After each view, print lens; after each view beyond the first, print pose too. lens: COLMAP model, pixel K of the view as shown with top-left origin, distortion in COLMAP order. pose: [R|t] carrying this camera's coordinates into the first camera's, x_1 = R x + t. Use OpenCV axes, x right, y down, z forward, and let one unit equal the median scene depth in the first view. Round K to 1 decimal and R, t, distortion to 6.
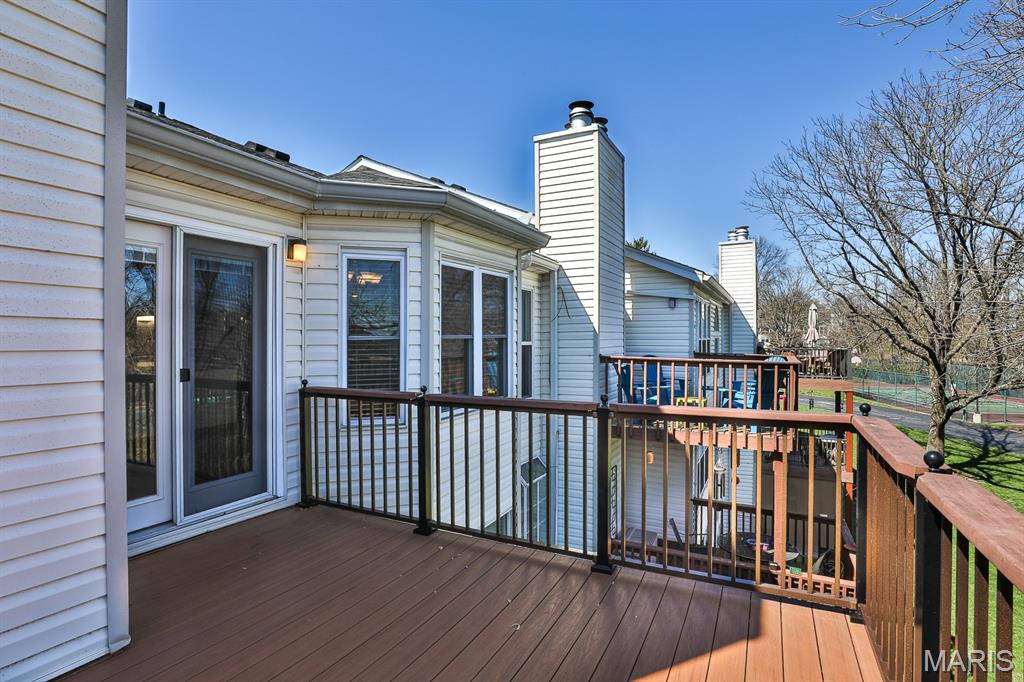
lens RADIAL K [[517.2, 0, 494.3], [0, 517.2, 334.6], [0, 0, 1]] dist [-0.031622, 0.000134]
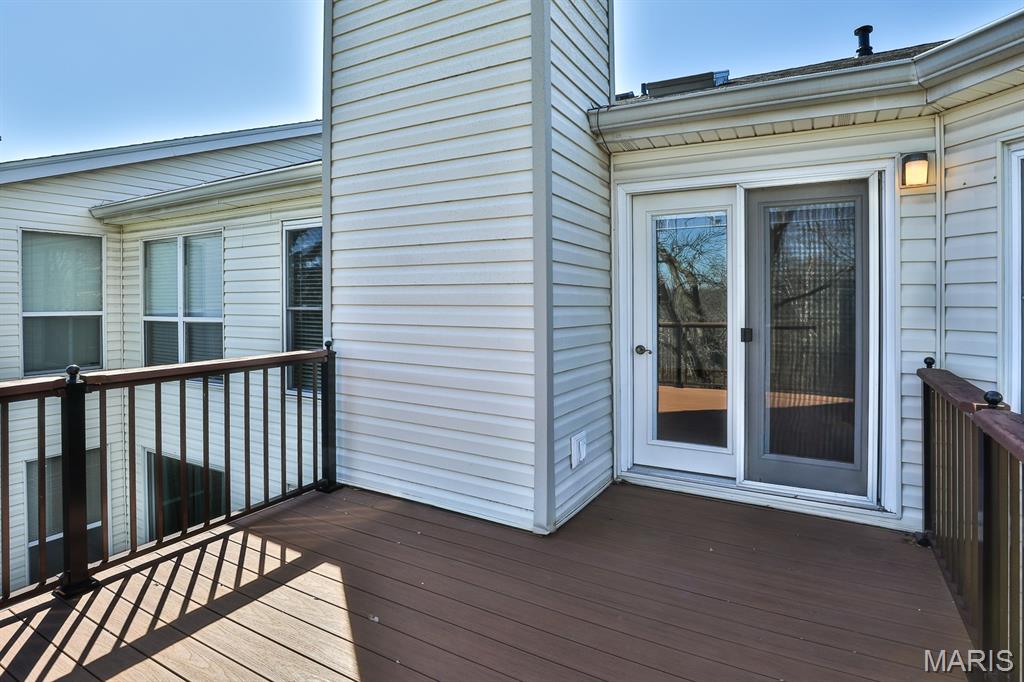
lens RADIAL K [[479.4, 0, 511.2], [0, 479.4, 301.1], [0, 0, 1]] dist [-0.027092, 0.000046]
pose [[0.019577, 0.002344, -0.999806, 0.261380], [0.008544, 0.999960, 0.002511, 0.007681], [0.999772, -0.008592, 0.019556, 0.478766]]
